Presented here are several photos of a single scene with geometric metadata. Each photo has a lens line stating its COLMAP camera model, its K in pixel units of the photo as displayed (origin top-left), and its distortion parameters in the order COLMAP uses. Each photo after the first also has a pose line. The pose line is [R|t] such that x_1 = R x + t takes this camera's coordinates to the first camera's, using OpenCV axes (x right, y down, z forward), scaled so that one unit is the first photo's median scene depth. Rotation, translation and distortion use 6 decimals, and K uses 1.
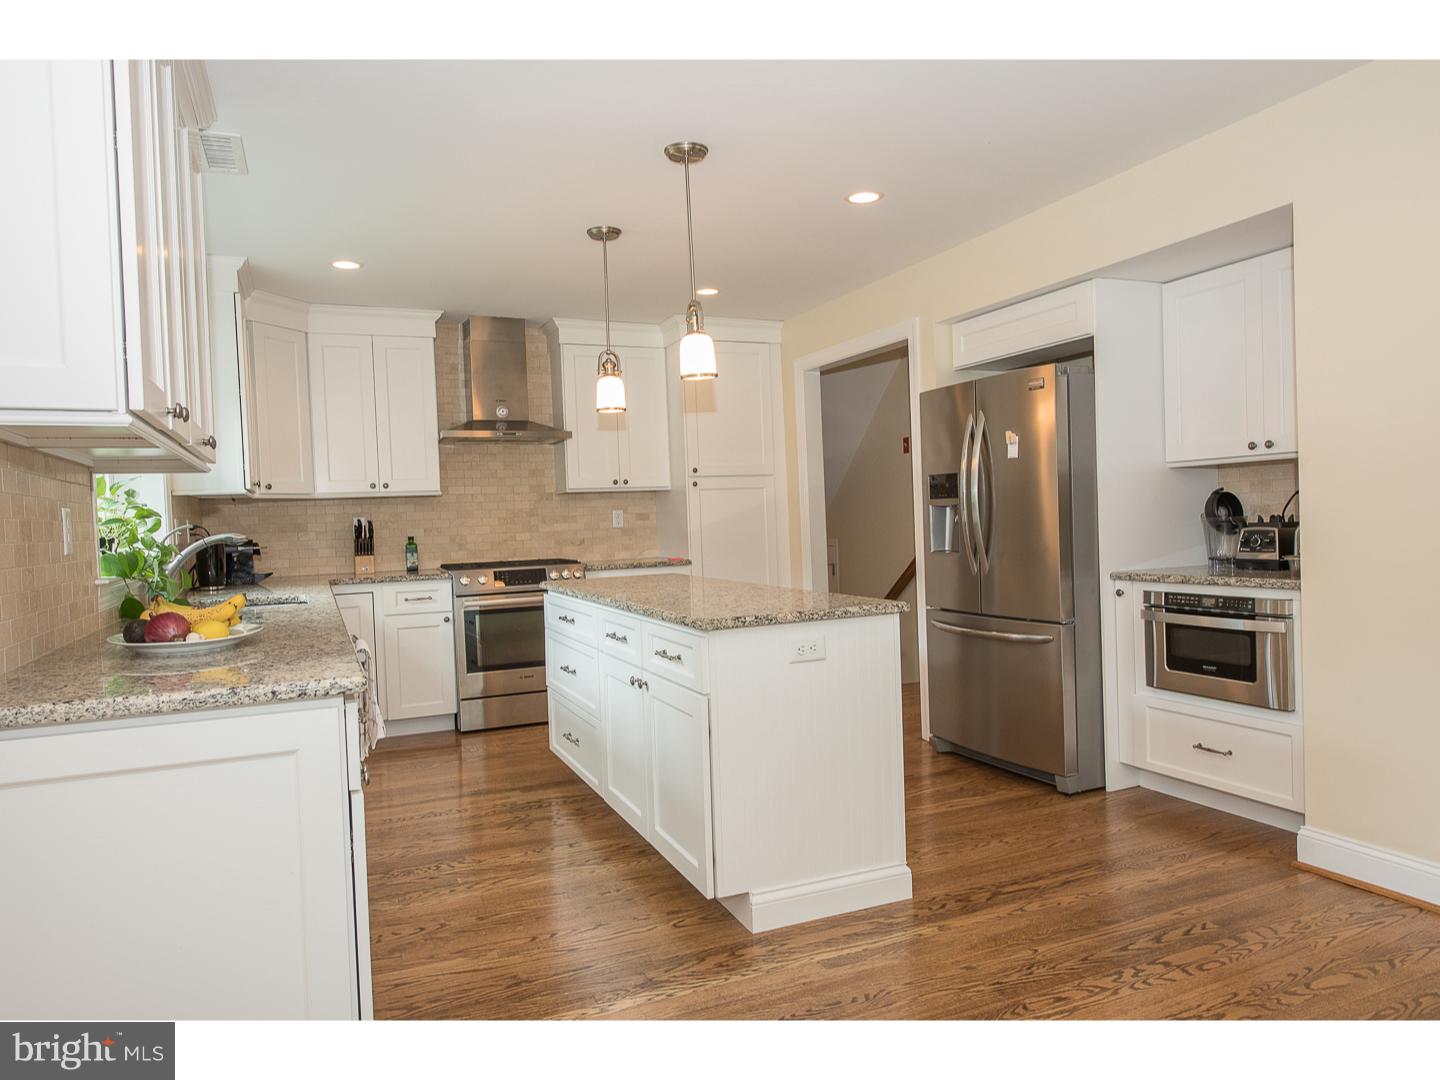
lens RADIAL K [[960.6, 0, 723.8], [0, 960.6, 537.7], [0, 0, 1]] dist [0.002525, 0.000407]
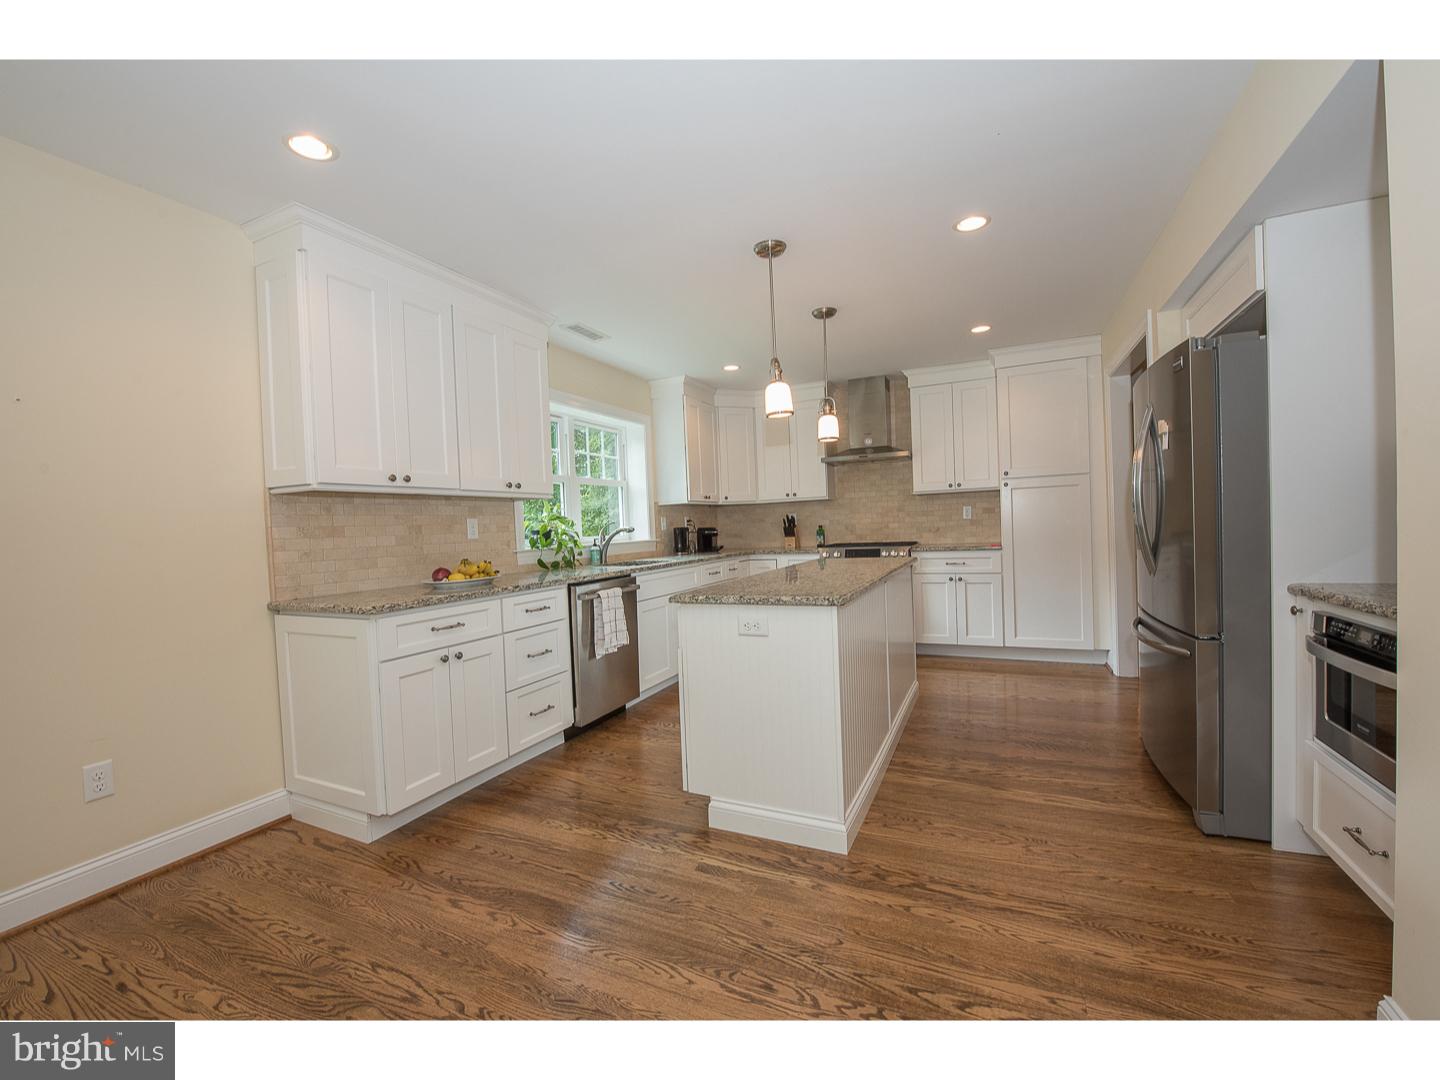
lens RADIAL K [[599.0, 0, 716.0], [0, 599.0, 543.2], [0, 0, 1]] dist [-0.017807, -0.001428]
pose [[0.654133, 0.030821, -0.755751, 0.456503], [0.000071, 0.999167, 0.040810, -0.017828], [0.756379, -0.026748, 0.653586, 0.317664]]
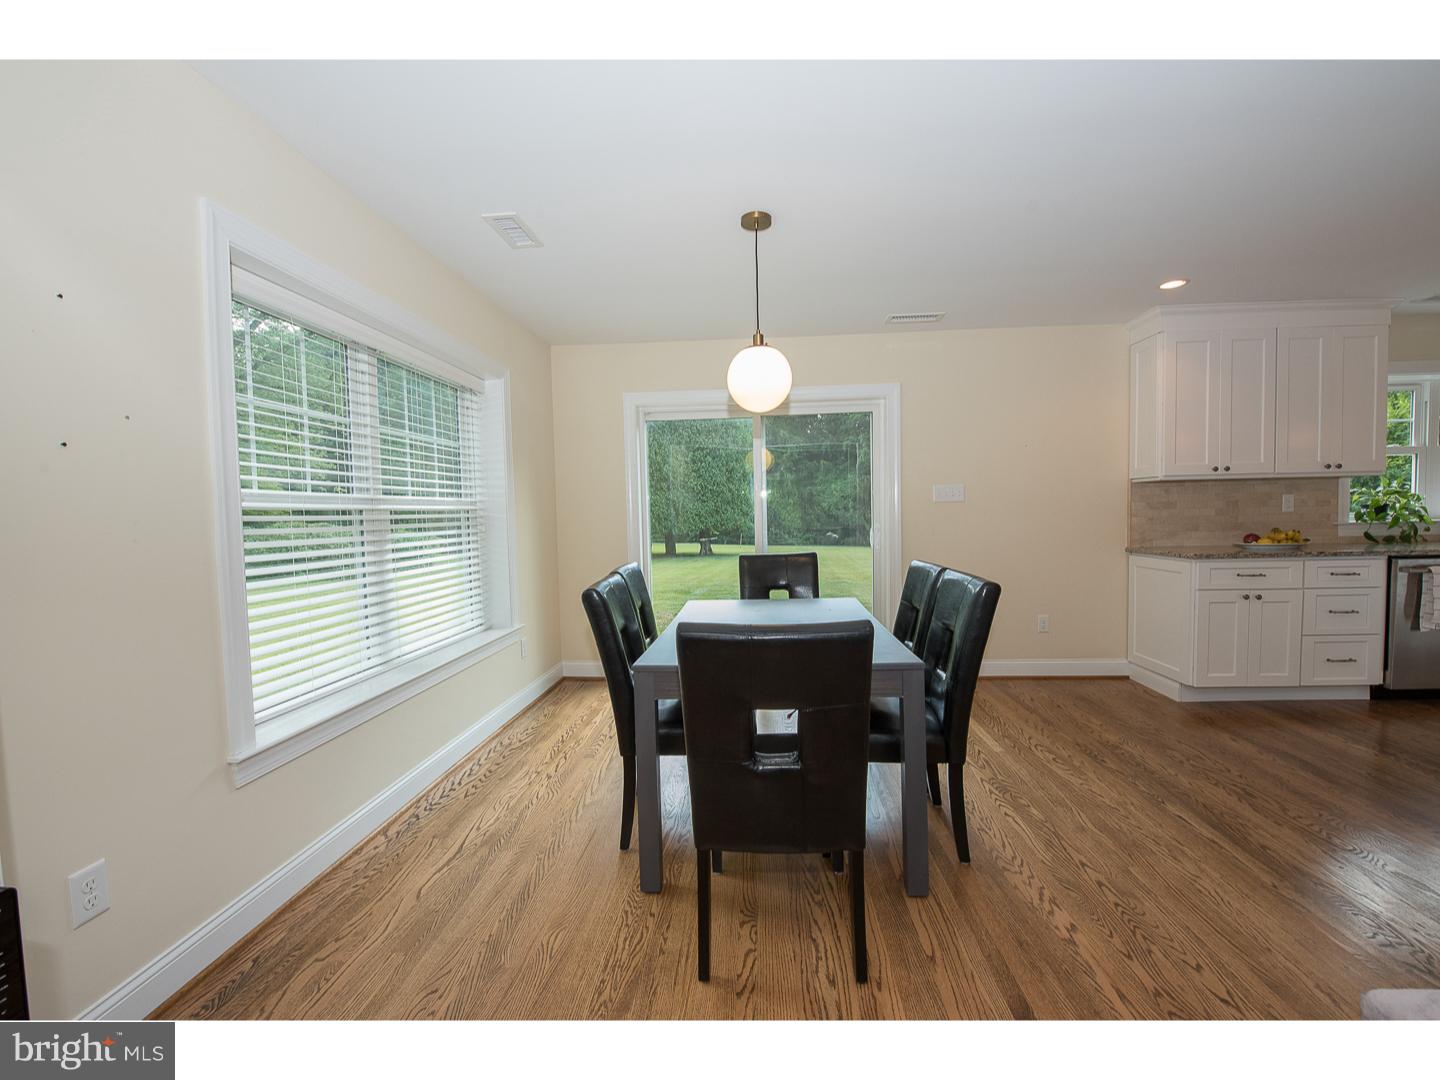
lens RADIAL K [[599.0, 0, 721.6], [0, 599.0, 542.1], [0, 0, 1]] dist [-0.017807, -0.001428]
pose [[-0.462592, 0.089461, -0.882046, 0.907388], [0.020370, 0.995706, 0.090306, -0.046675], [0.886337, 0.023807, -0.462428, 0.224559]]
